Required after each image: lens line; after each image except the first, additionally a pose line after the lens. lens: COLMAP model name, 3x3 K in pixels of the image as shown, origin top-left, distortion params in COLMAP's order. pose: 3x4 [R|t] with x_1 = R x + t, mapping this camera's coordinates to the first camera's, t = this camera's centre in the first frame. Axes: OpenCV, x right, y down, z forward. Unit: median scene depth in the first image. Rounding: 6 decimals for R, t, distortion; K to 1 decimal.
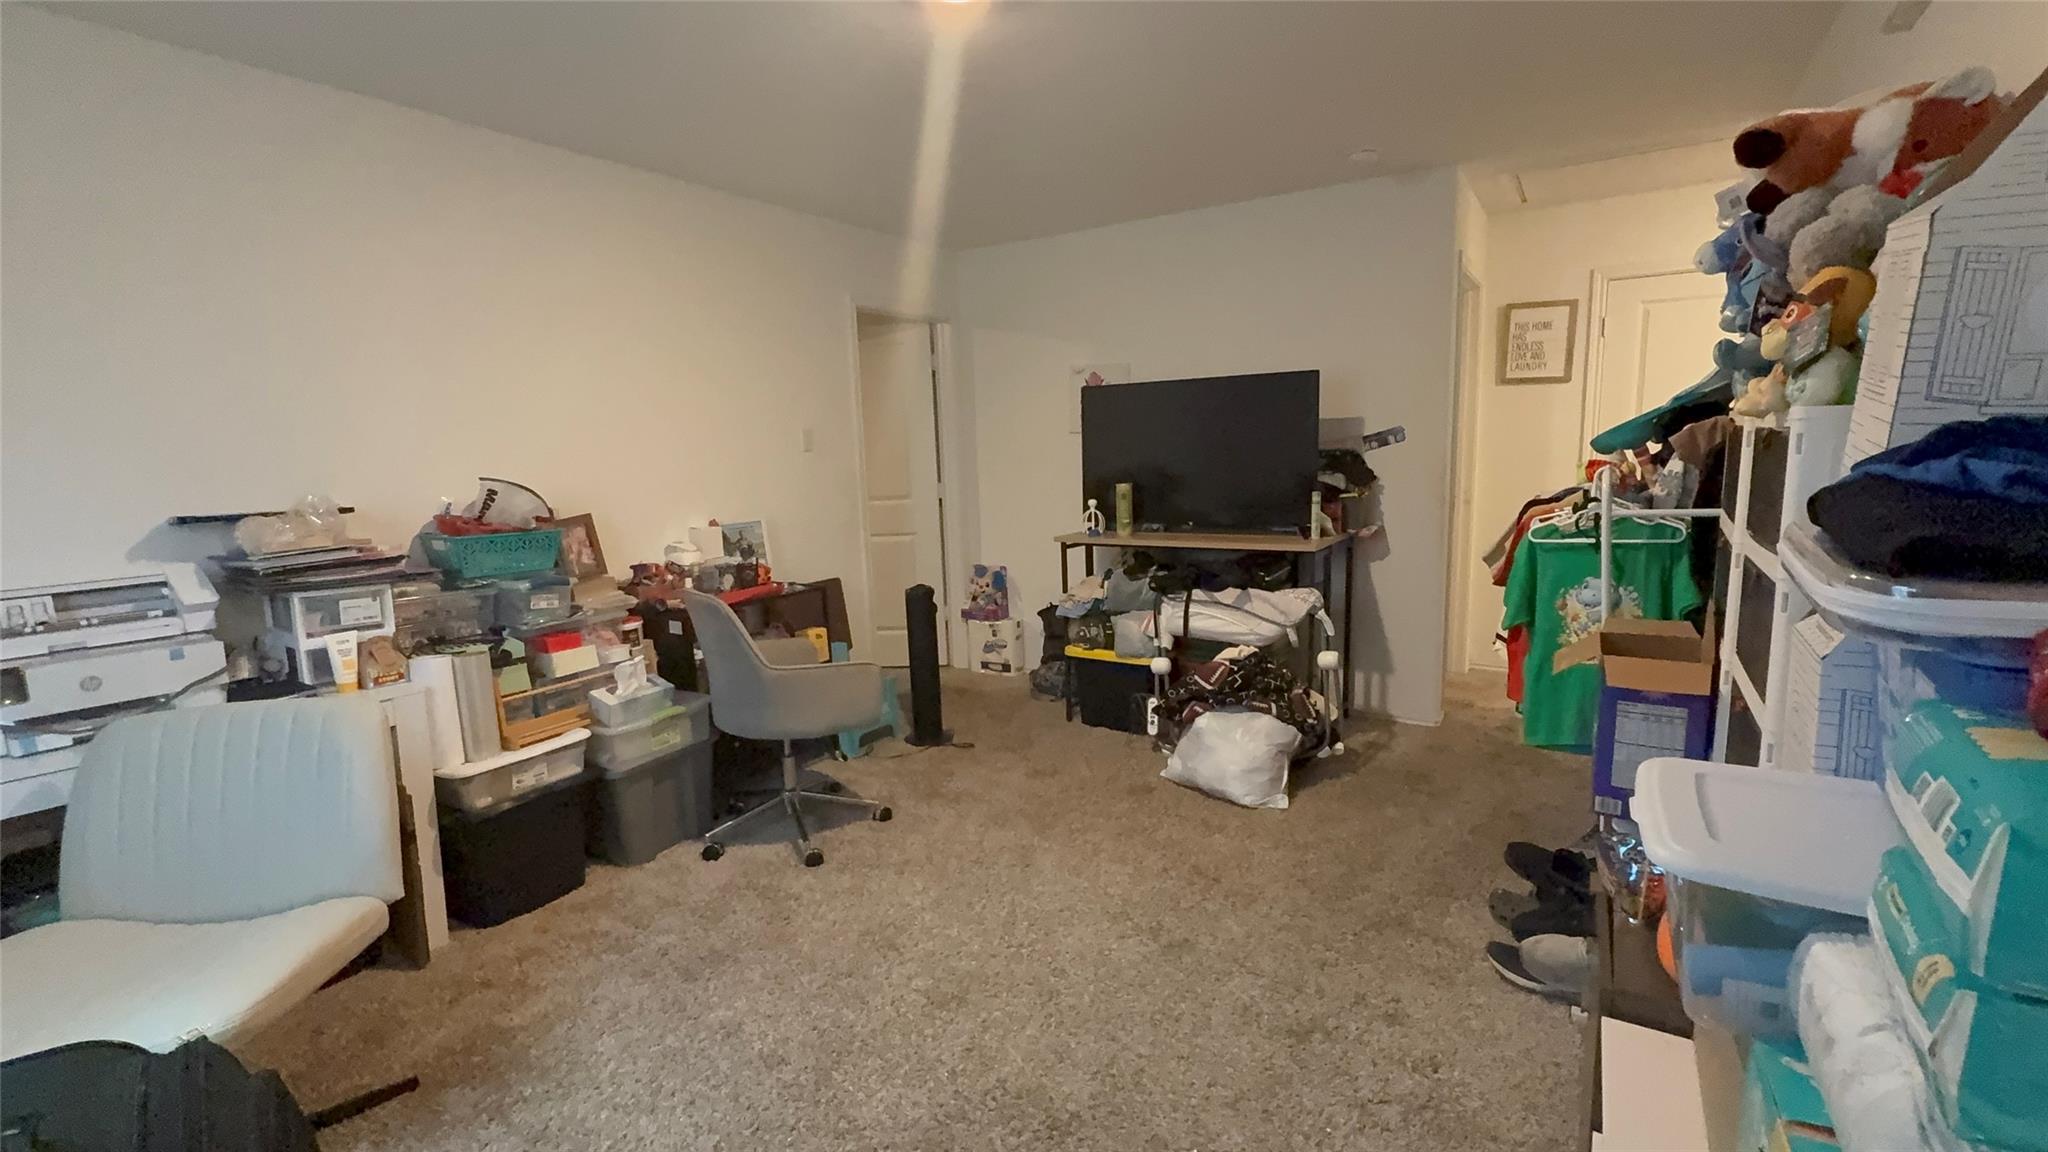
lens RADIAL K [[894.7, 0, 1025.0], [0, 894.7, 576.0], [0, 0, 1]] dist [0.001061, -0.000088]
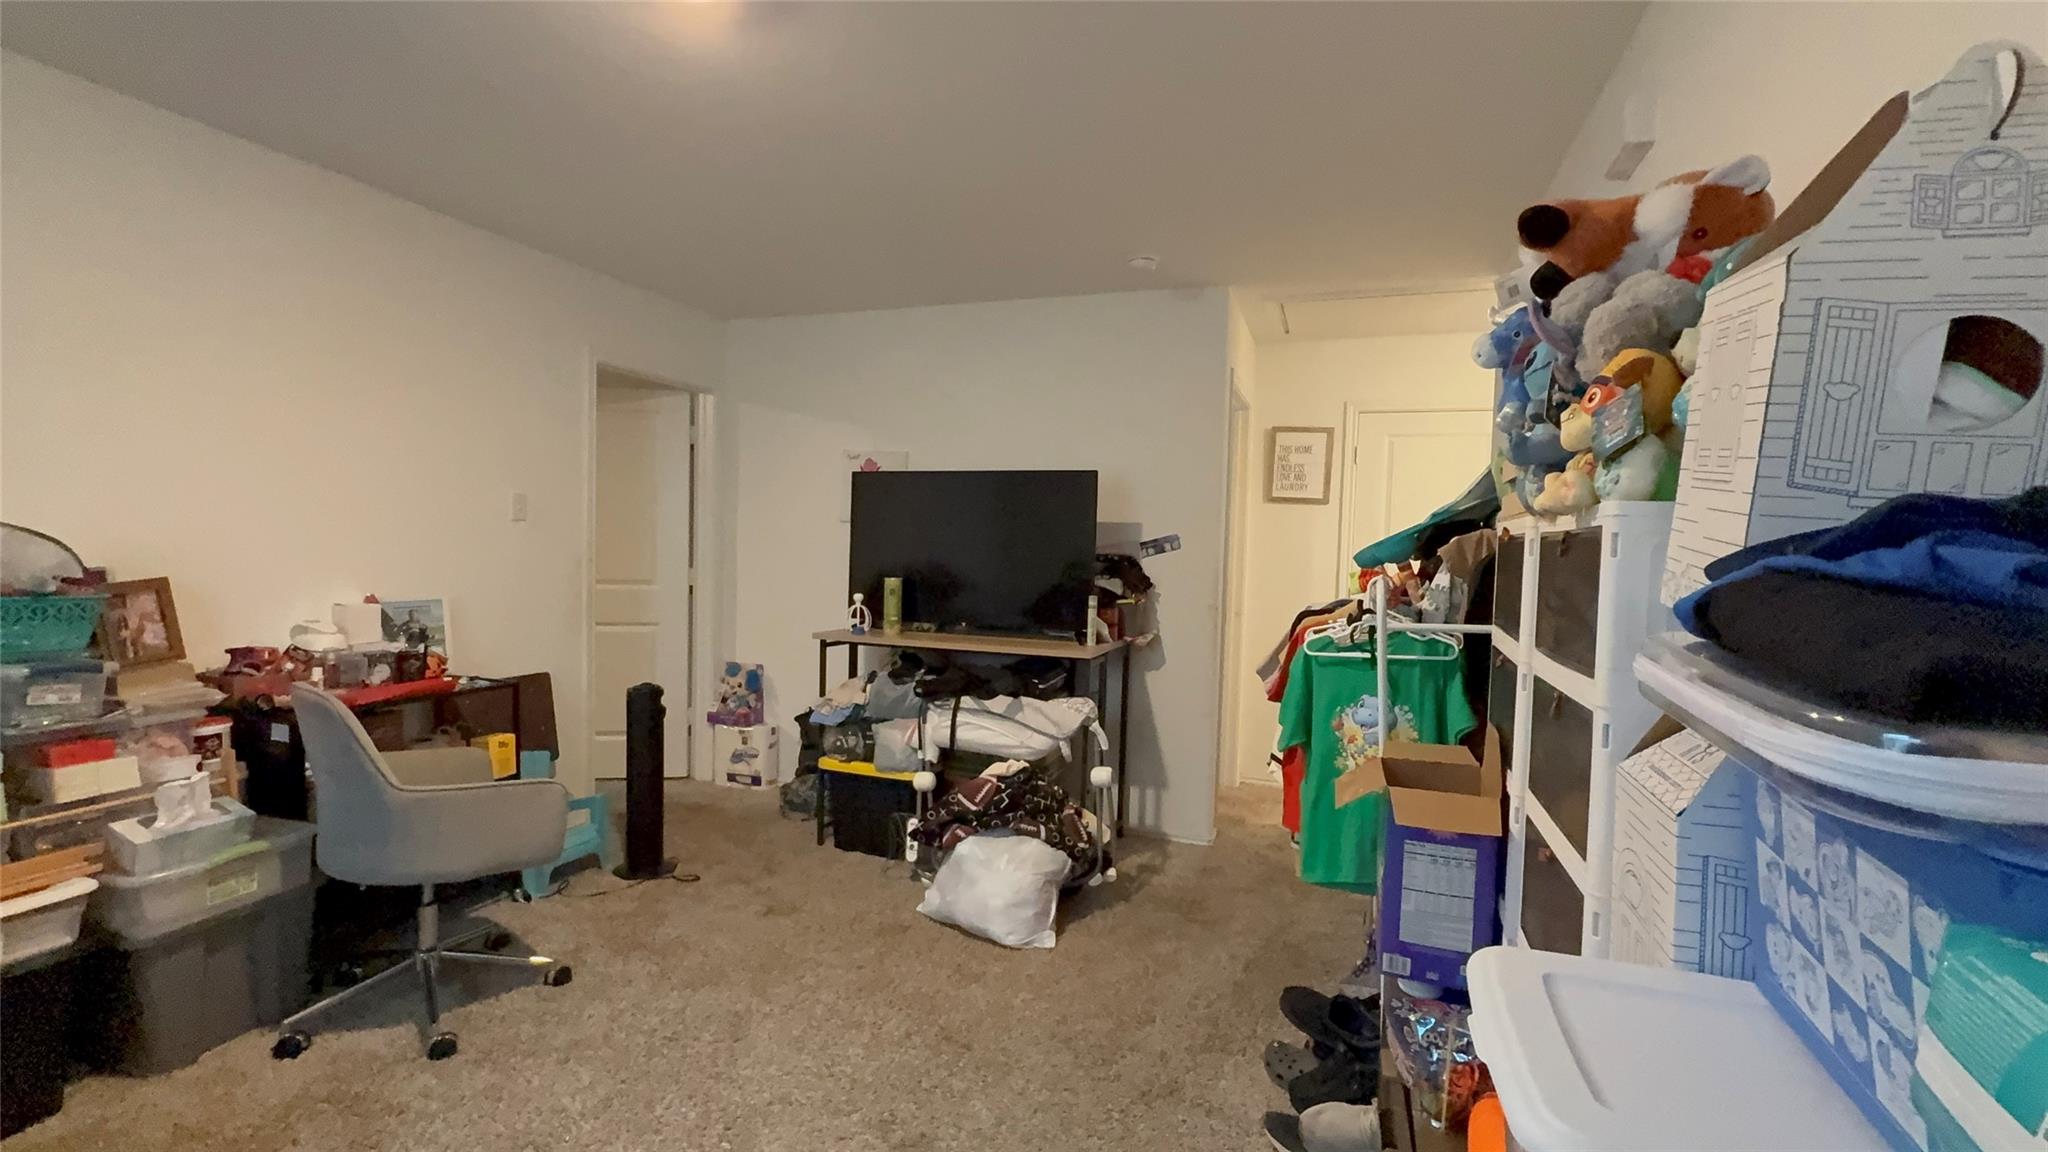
lens RADIAL K [[894.7, 0, 1024.2], [0, 894.7, 573.9], [0, 0, 1]] dist [0.001061, -0.000088]
pose [[0.973518, 0.052328, 0.222543, 0.052003], [-0.026085, 0.992519, -0.119267, -0.002253], [-0.227119, 0.110303, 0.967600, 0.117374]]
